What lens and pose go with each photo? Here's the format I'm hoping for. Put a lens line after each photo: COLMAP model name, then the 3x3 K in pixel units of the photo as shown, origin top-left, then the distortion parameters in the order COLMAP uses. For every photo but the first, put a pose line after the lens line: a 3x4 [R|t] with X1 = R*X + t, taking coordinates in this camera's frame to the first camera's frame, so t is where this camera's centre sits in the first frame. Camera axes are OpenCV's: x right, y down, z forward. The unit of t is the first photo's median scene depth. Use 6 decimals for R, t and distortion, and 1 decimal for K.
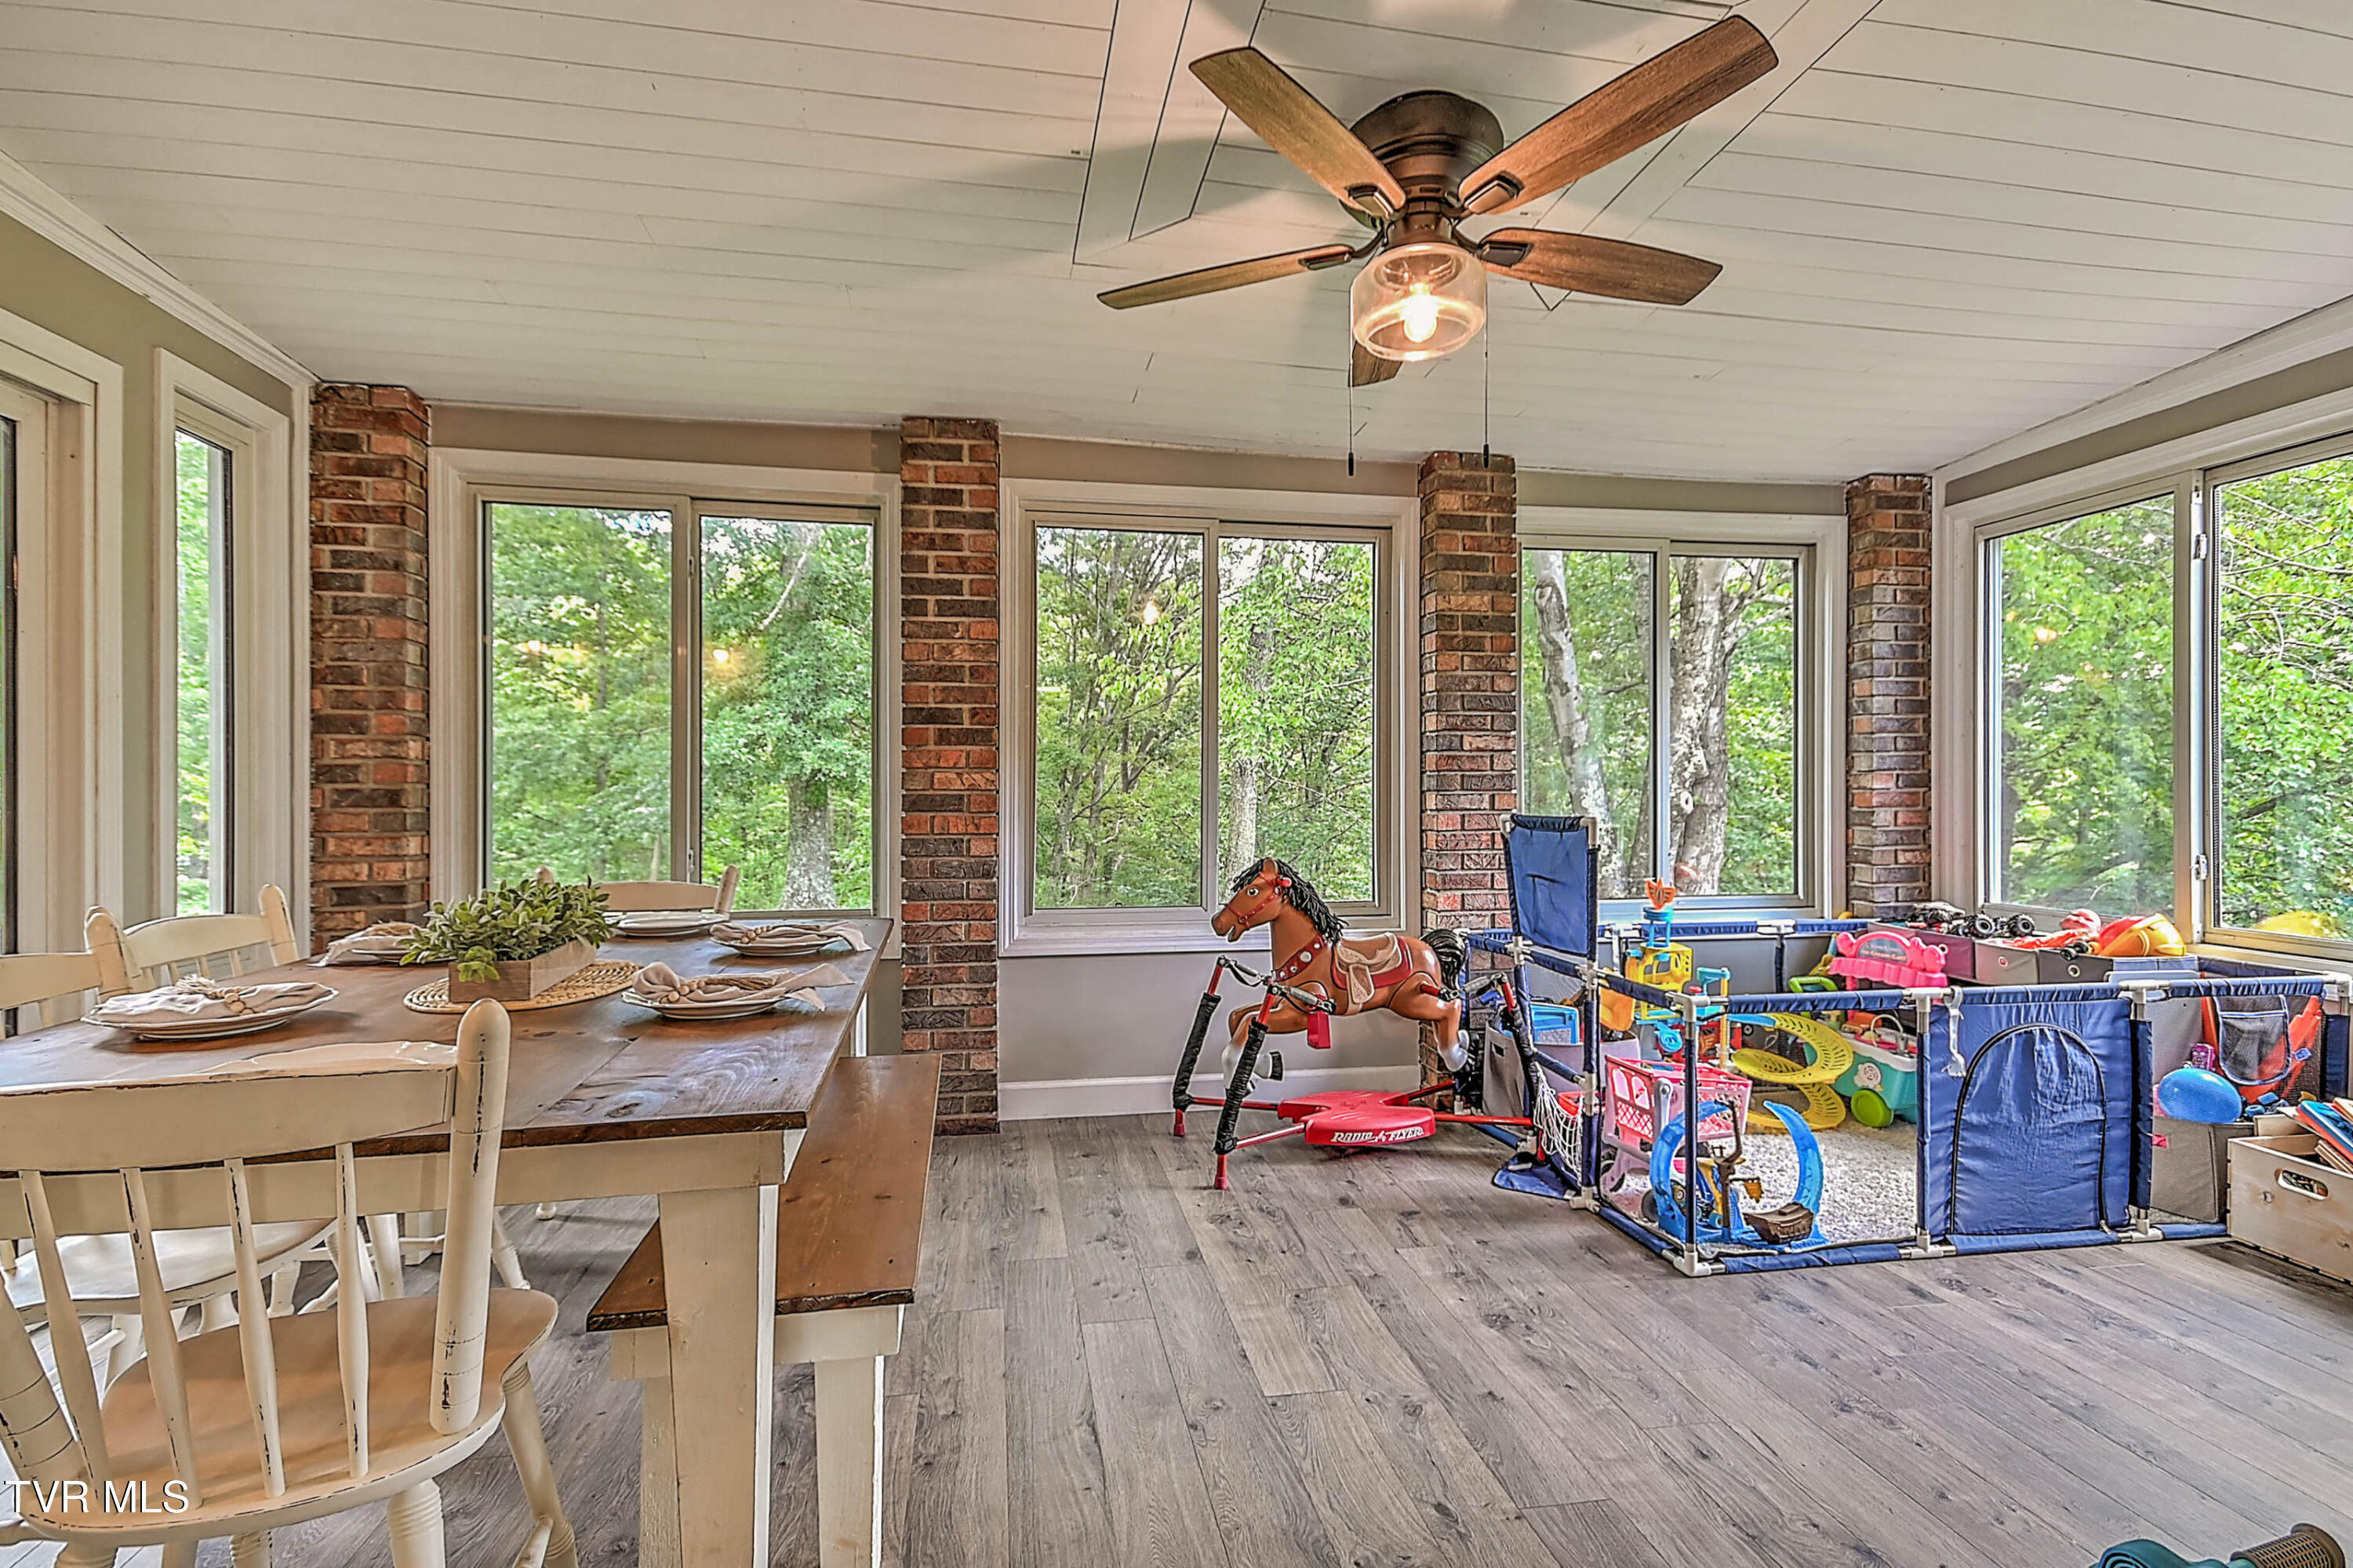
lens RADIAL K [[1084.8, 0, 1184.6], [0, 1084.8, 791.6], [0, 0, 1]] dist [0.011041, -0.000052]
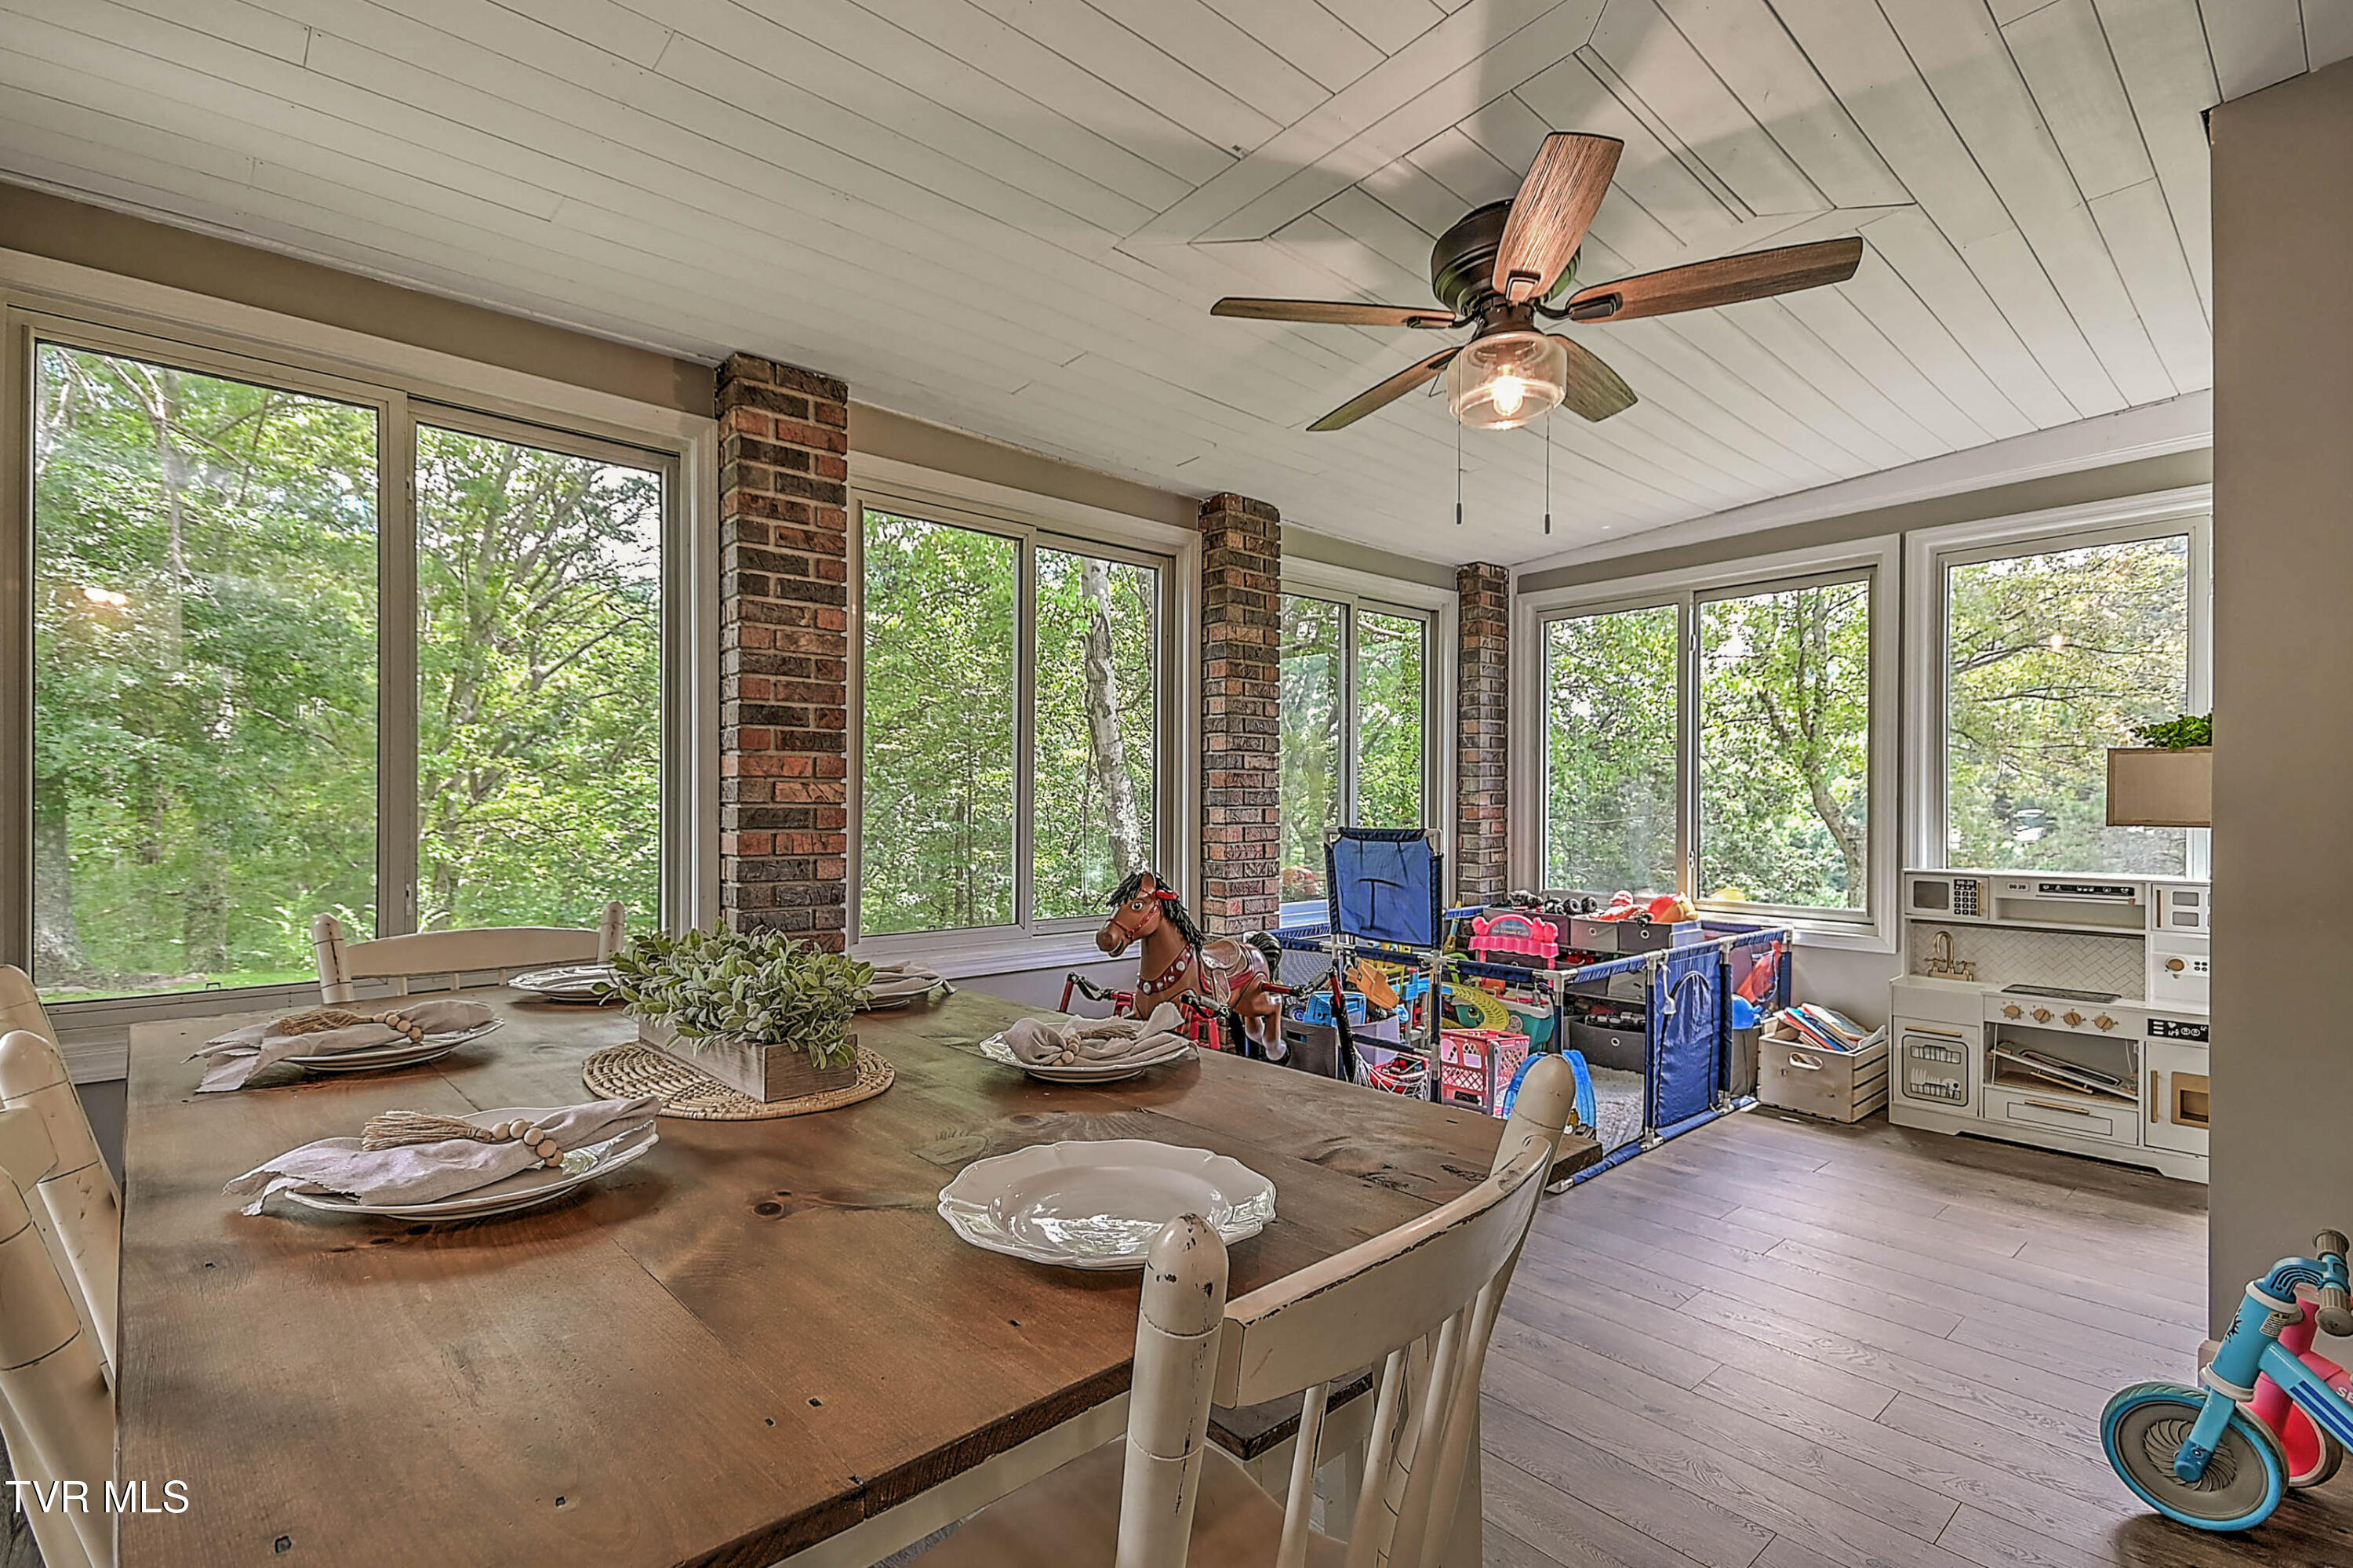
lens RADIAL K [[1053.0, 0, 1185.4], [0, 1053.0, 812.5], [0, 0, 1]] dist [0.011706, 0.000260]
pose [[0.854244, 0.000151, 0.519871, -0.383908], [-0.004420, 0.999966, 0.006972, -0.001238], [-0.519853, -0.008254, 0.854216, 0.130878]]
